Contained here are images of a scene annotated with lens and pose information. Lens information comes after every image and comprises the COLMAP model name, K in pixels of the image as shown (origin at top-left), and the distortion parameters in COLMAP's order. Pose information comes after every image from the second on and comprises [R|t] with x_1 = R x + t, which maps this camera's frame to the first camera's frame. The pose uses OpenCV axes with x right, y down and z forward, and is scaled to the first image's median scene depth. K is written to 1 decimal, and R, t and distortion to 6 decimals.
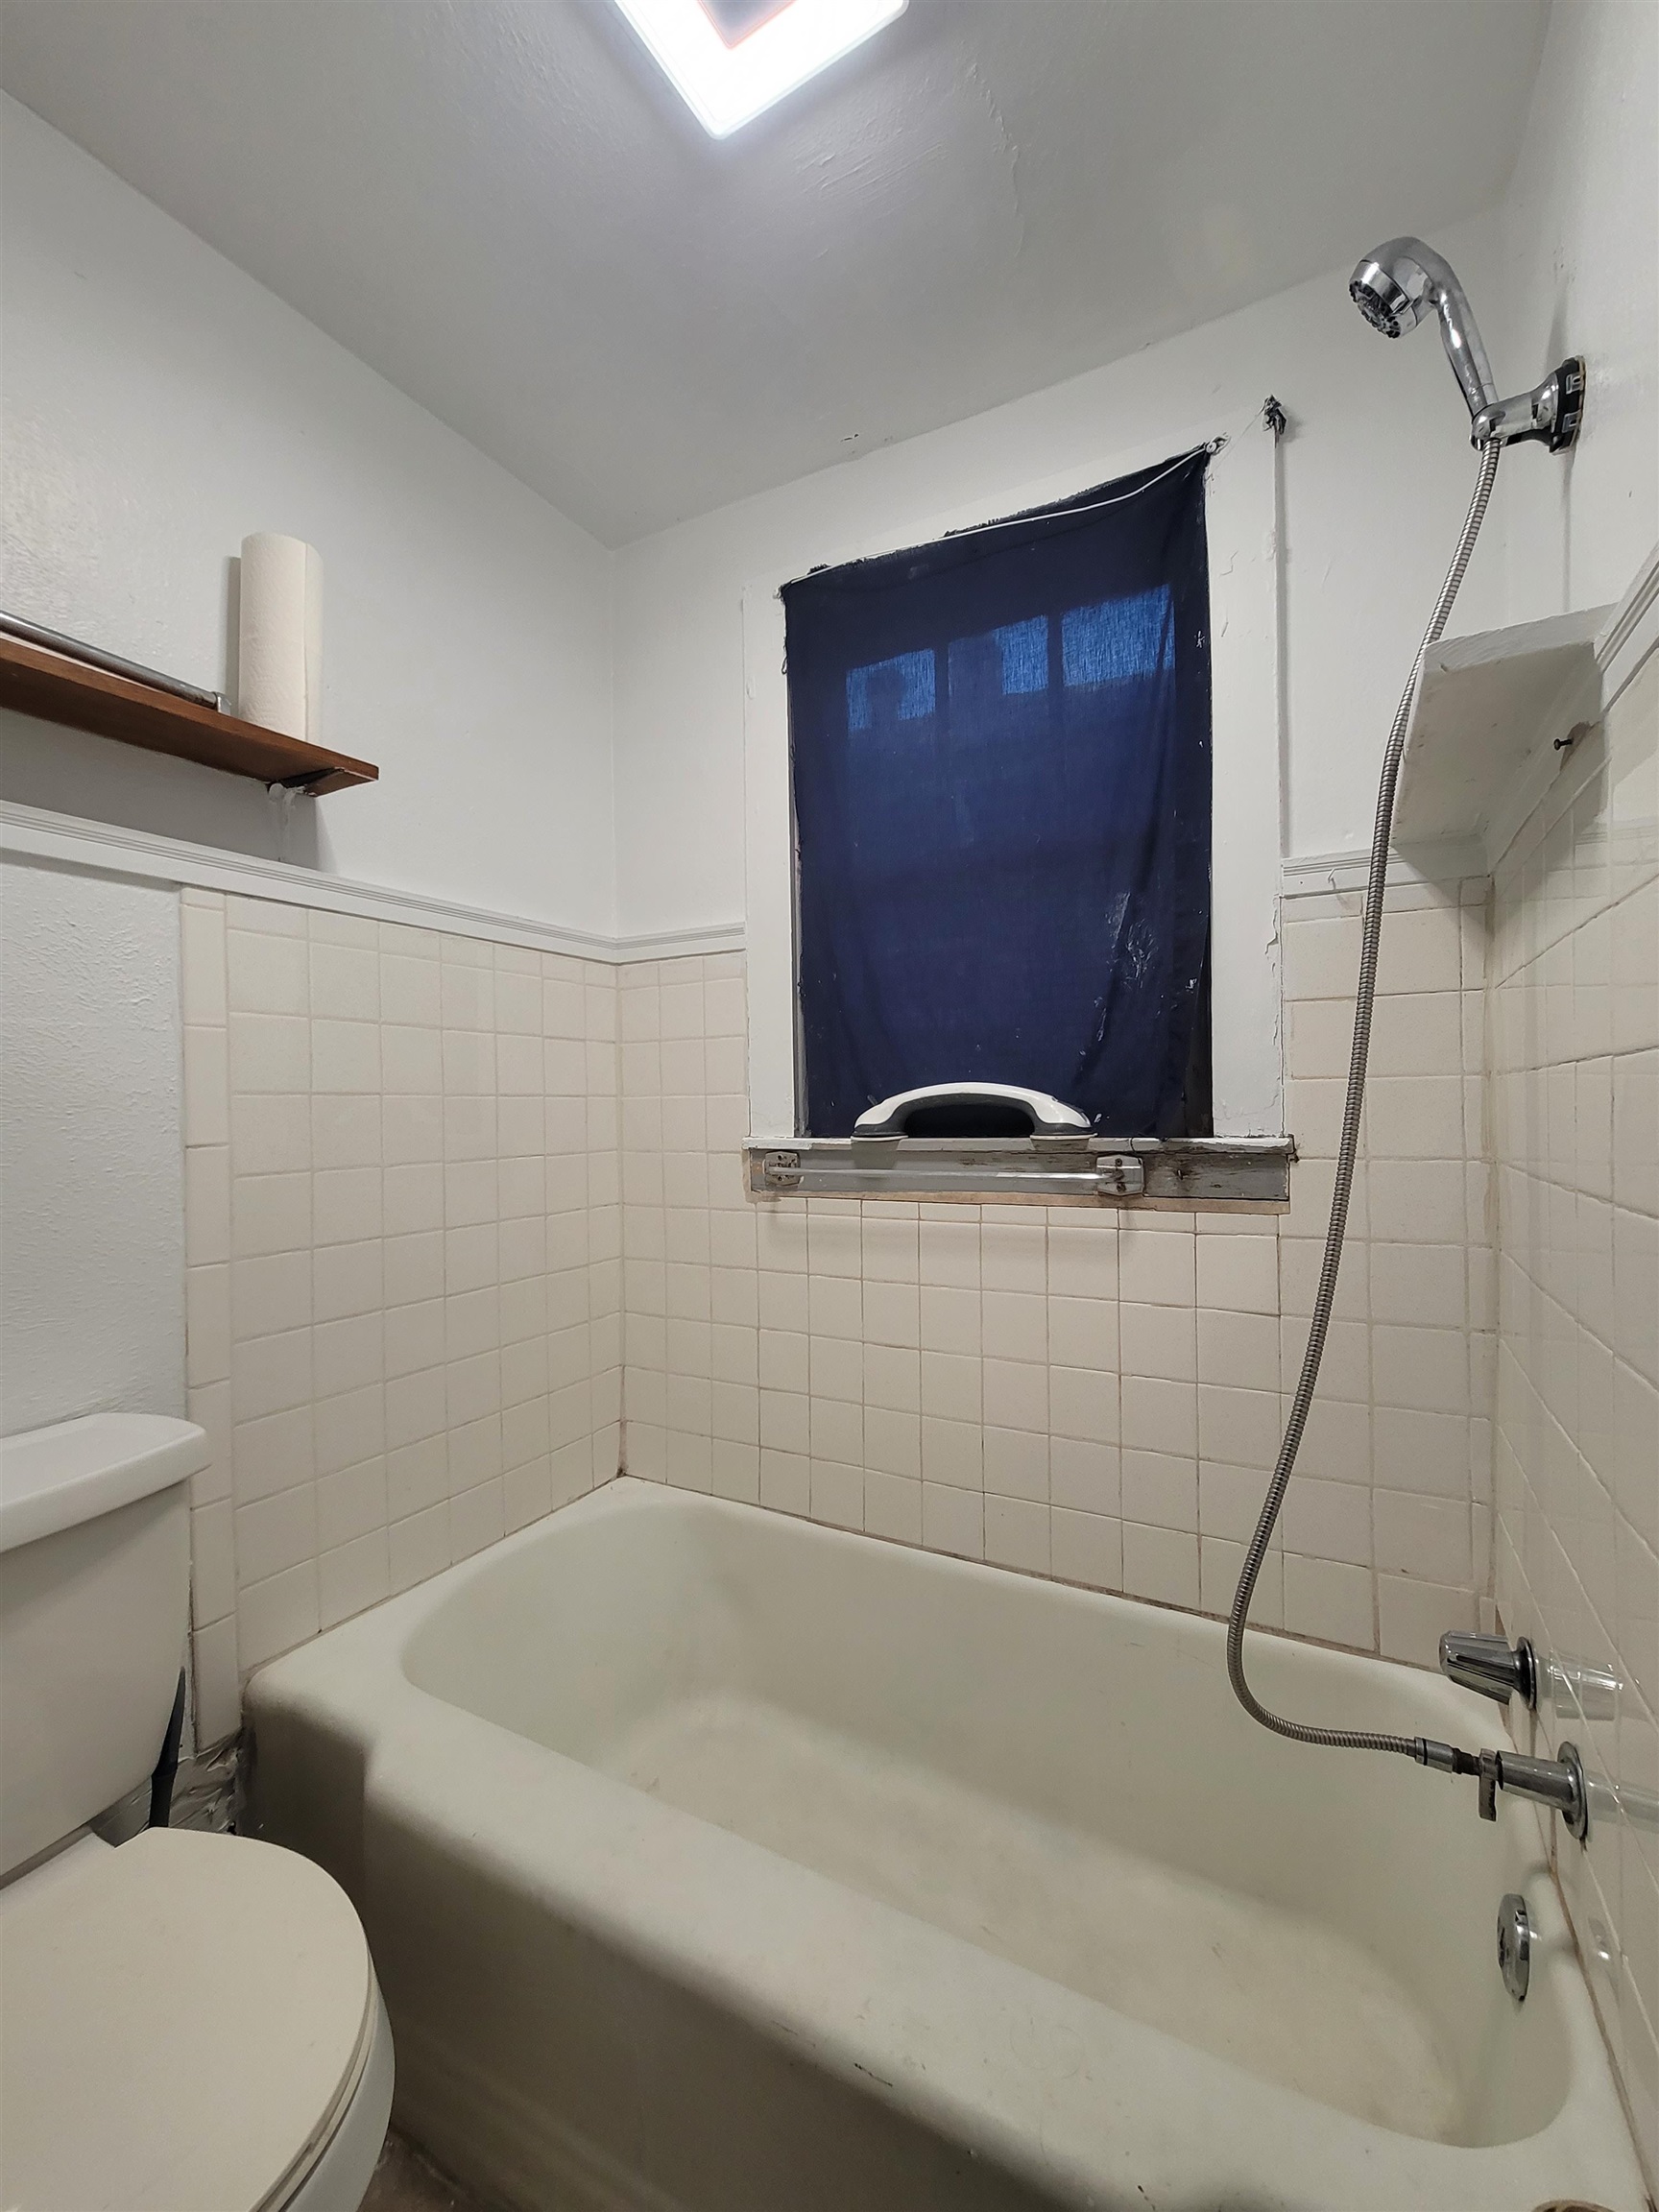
lens RADIAL K [[909.7, 0, 834.6], [0, 909.7, 1103.0], [0, 0, 1]] dist [-0.009277, 0.004037]
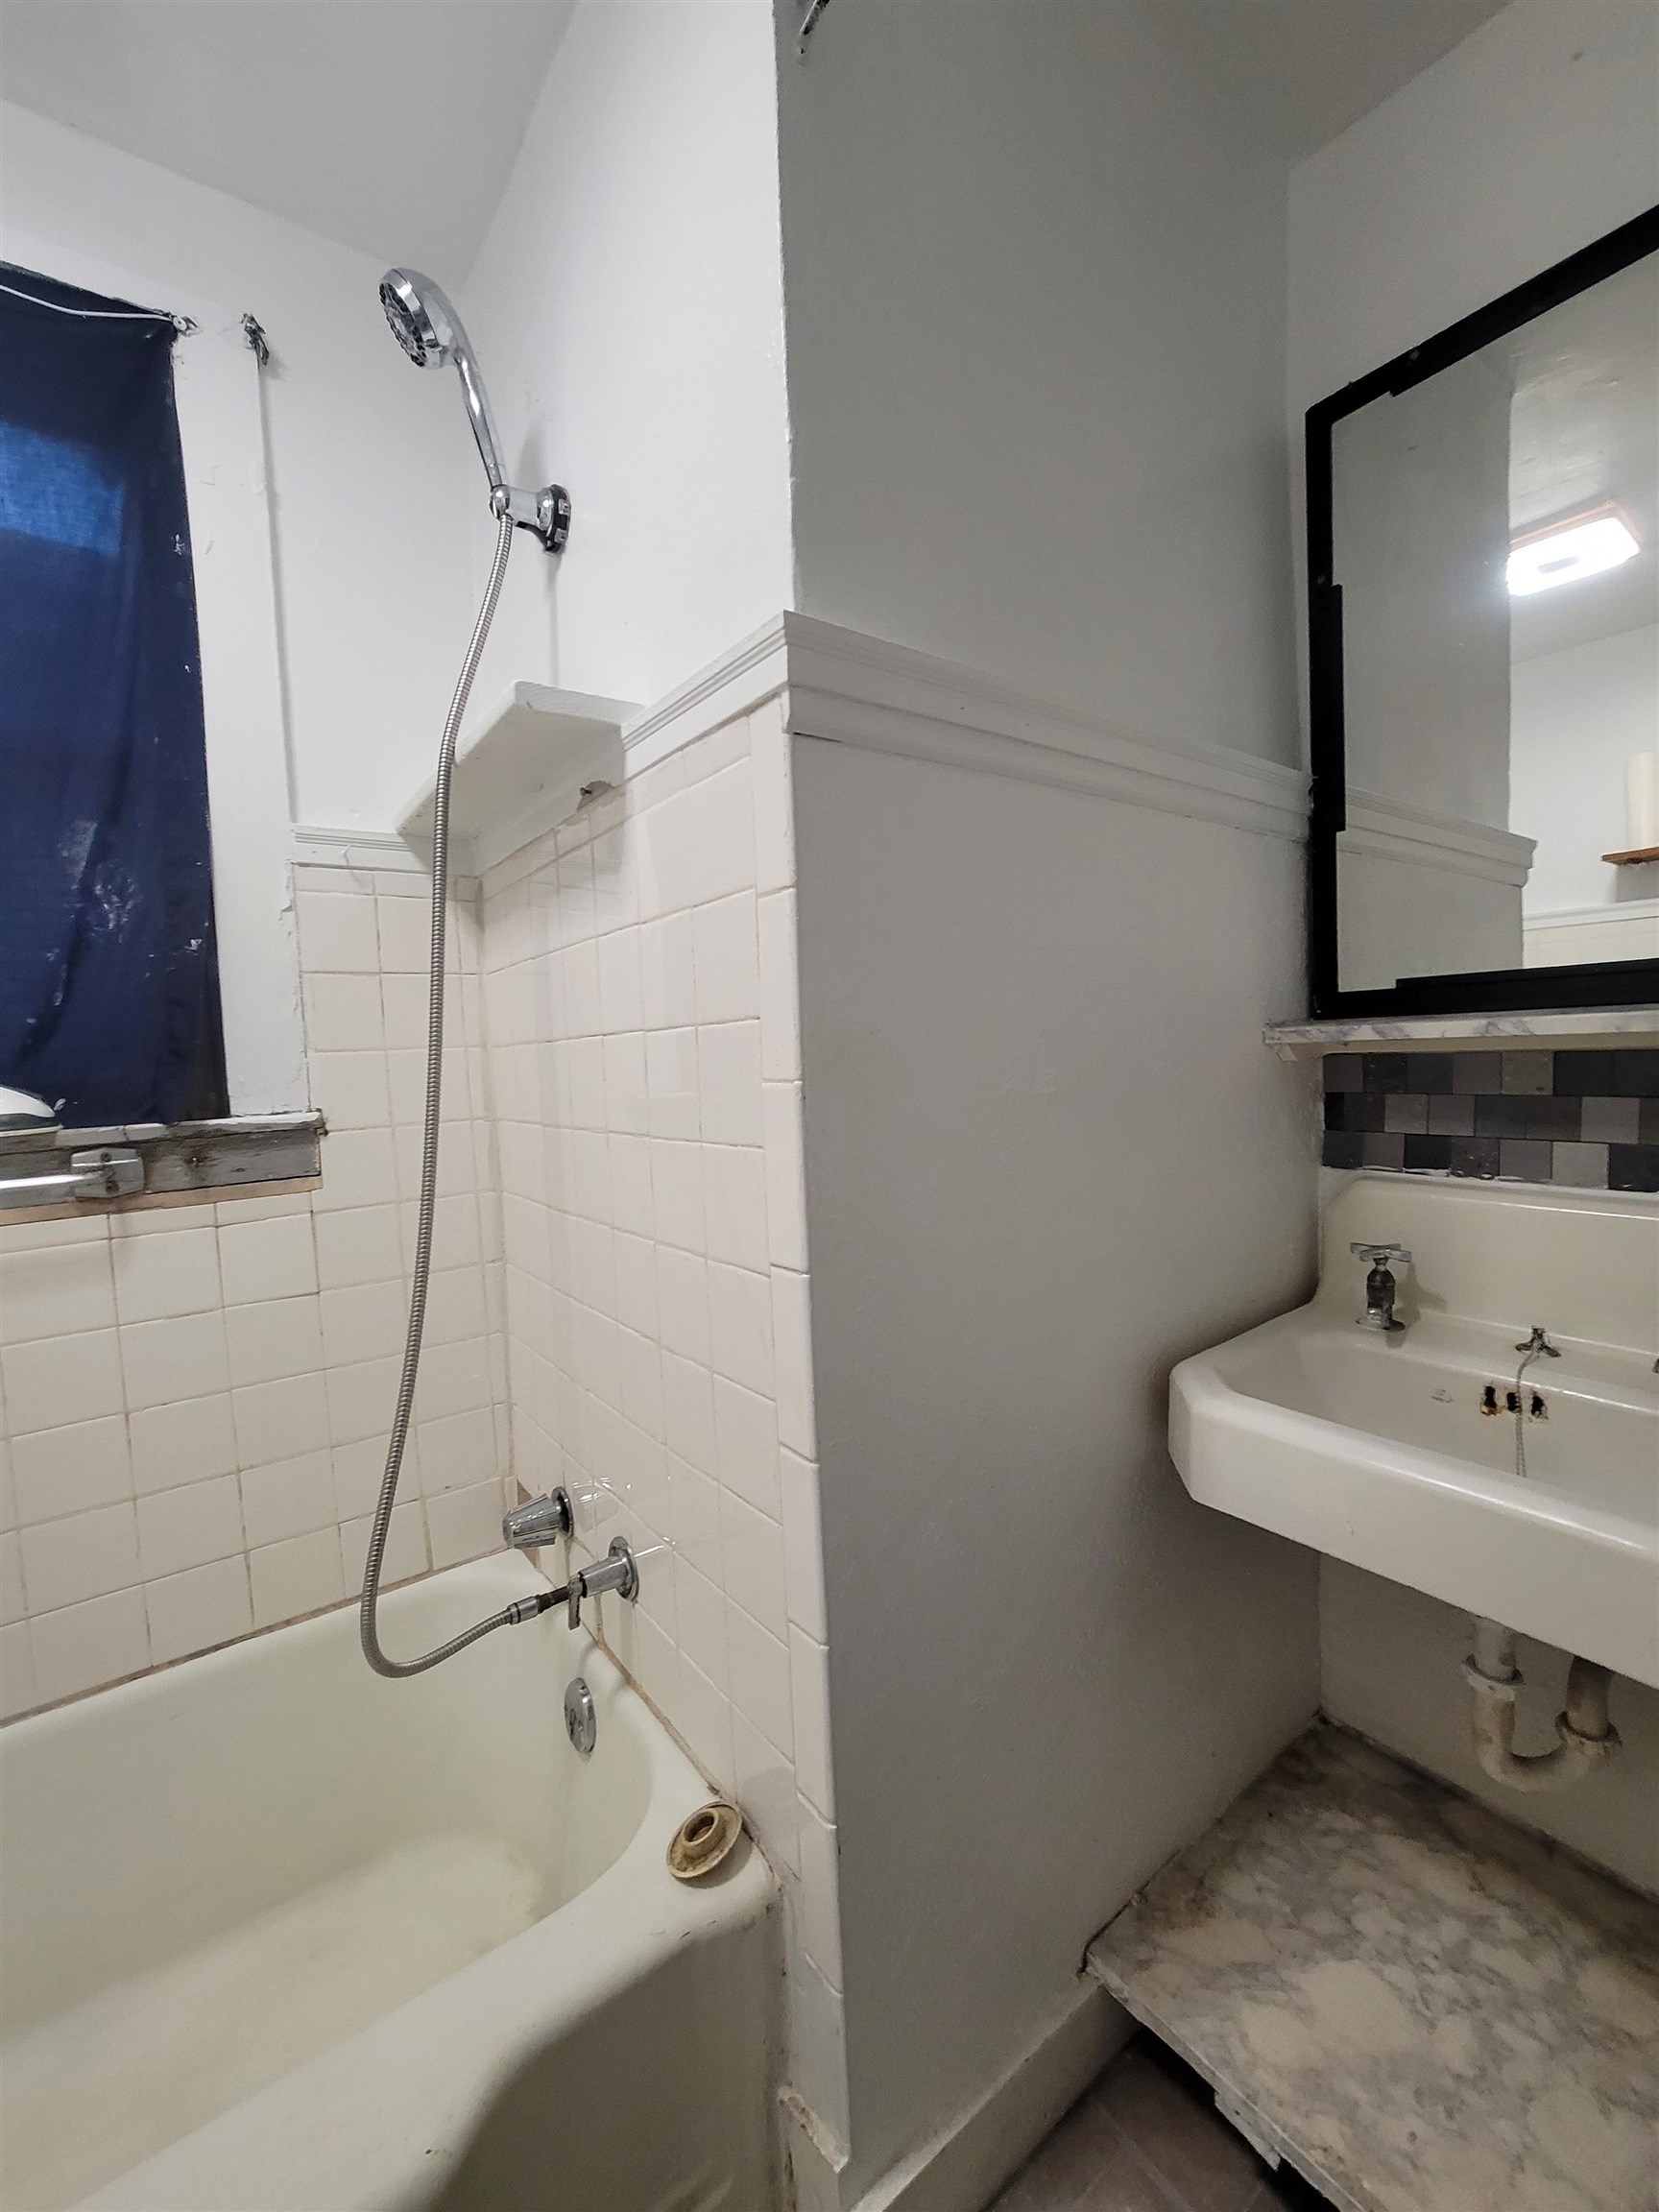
lens RADIAL K [[909.7, 0, 834.6], [0, 909.7, 1103.0], [0, 0, 1]] dist [-0.009277, 0.004037]
pose [[0.419168, -0.058340, 0.906032, -0.149730], [0.032651, 0.998256, 0.049173, -0.001356], [-0.907321, 0.008971, 0.420342, 0.074038]]
